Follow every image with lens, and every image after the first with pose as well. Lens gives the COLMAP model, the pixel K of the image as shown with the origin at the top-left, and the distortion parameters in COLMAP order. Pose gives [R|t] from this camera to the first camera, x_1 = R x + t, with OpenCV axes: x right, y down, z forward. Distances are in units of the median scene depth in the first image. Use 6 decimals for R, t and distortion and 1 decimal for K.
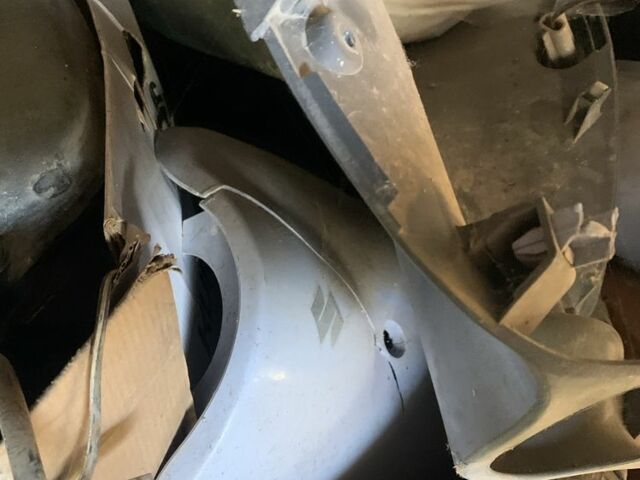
lens RADIAL K [[671.0, 0, 320.0], [0, 671.0, 240.0], [0, 0, 1]] dist [0.018884, -0.013650]
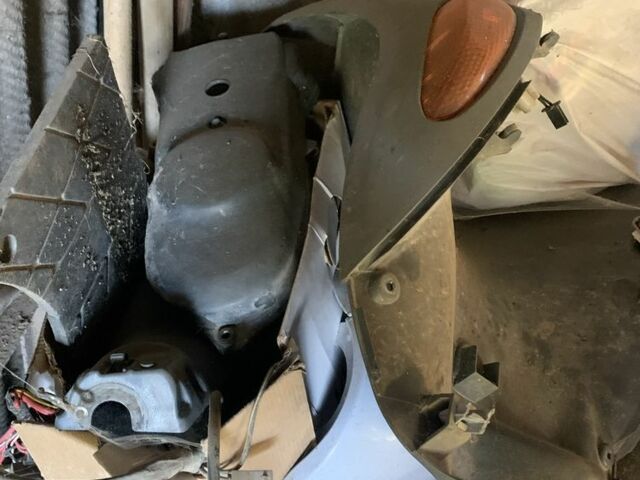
lens RADIAL K [[671.0, 0, 320.0], [0, 671.0, 240.0], [0, 0, 1]] dist [0.018884, -0.013650]
pose [[0.905499, 0.165019, -0.390949, 0.453794], [-0.170167, 0.985176, 0.021709, -0.329927], [0.388736, 0.046869, 0.920156, -0.681764]]
